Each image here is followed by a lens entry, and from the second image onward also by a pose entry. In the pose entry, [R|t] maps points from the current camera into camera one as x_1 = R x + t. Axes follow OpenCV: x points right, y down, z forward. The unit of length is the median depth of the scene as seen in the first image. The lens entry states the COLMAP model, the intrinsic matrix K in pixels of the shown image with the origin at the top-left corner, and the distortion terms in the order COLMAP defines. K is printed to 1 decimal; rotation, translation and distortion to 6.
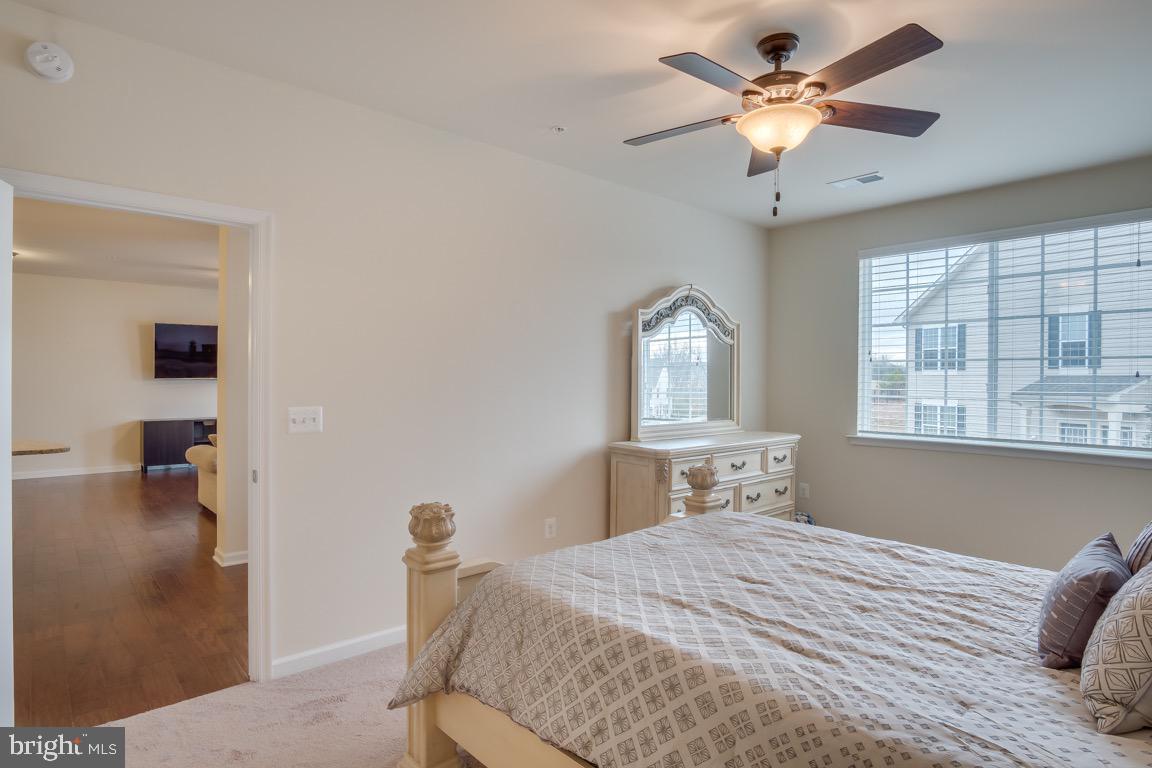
lens RADIAL K [[623.1, 0, 575.9], [0, 623.1, 382.1], [0, 0, 1]] dist [-0.024413, 0.002881]
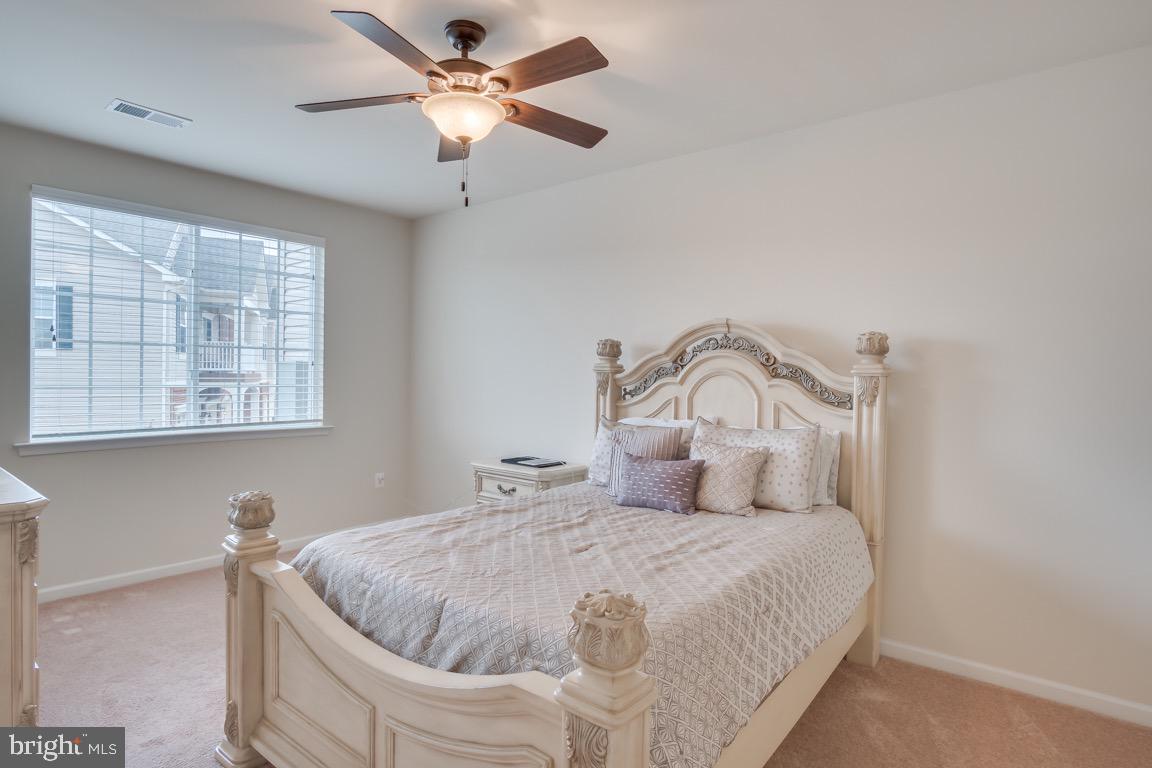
lens RADIAL K [[623.1, 0, 575.9], [0, 623.1, 382.1], [0, 0, 1]] dist [-0.024413, 0.002881]
pose [[-0.182279, -0.020818, 0.983026, -0.685239], [-0.010668, 0.999759, 0.019194, -0.005703], [-0.983189, -0.006988, -0.182457, 1.013128]]
